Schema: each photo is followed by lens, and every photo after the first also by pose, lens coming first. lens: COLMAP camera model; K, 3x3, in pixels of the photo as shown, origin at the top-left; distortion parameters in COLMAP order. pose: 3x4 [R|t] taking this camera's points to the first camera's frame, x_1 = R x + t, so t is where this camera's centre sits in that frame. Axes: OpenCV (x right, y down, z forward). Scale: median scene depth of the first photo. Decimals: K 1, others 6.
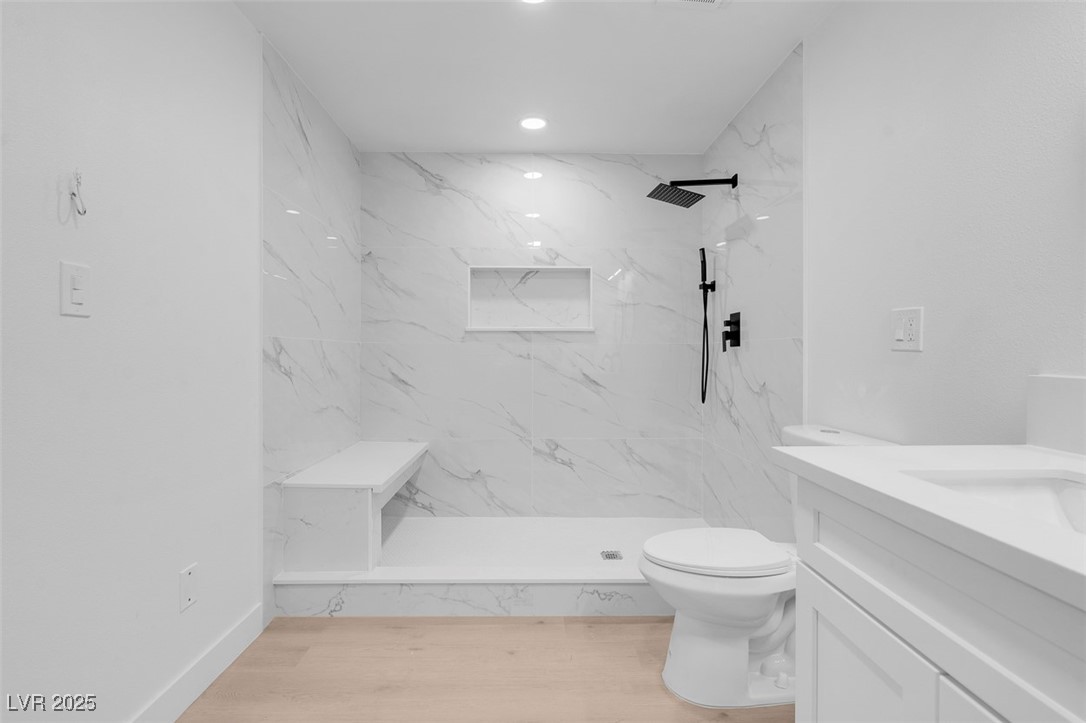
lens RADIAL K [[517.0, 0, 542.7], [0, 517.0, 360.0], [0, 0, 1]] dist [-0.002160, 0.000432]
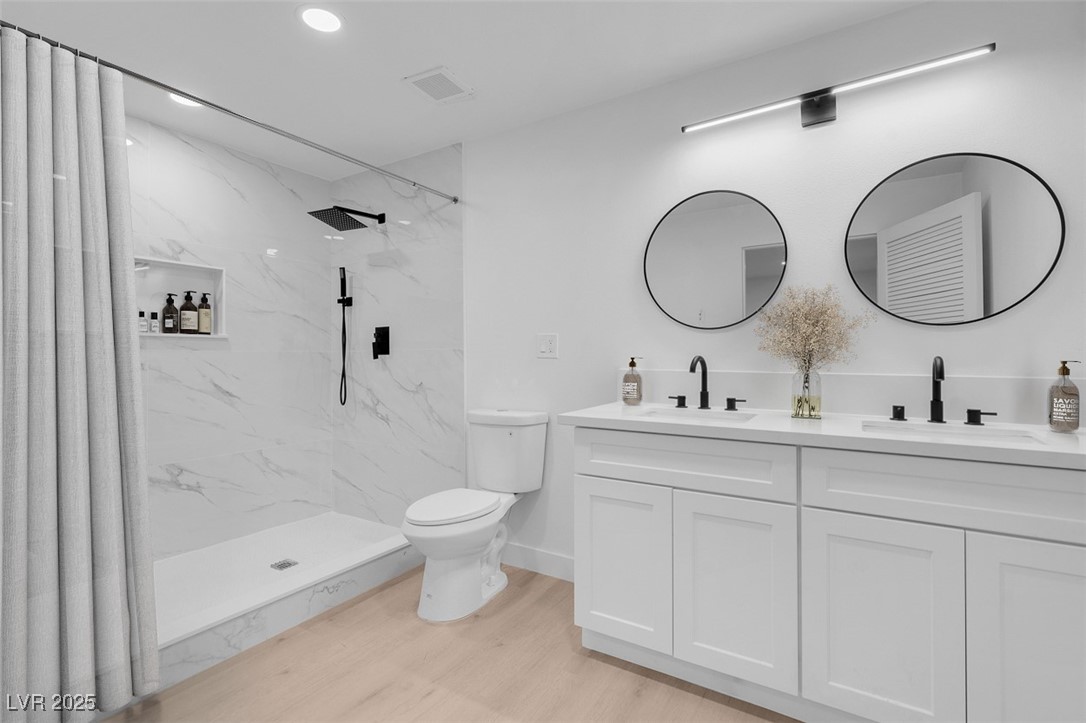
lens RADIAL K [[495.5, 0, 543.9], [0, 495.5, 353.9], [0, 0, 1]] dist [-0.000604, 0.000774]
pose [[0.551019, -0.001227, 0.834492, -0.386591], [0.019362, 0.999749, -0.011315, -0.007387], [-0.834268, 0.022392, 0.550905, 0.047077]]
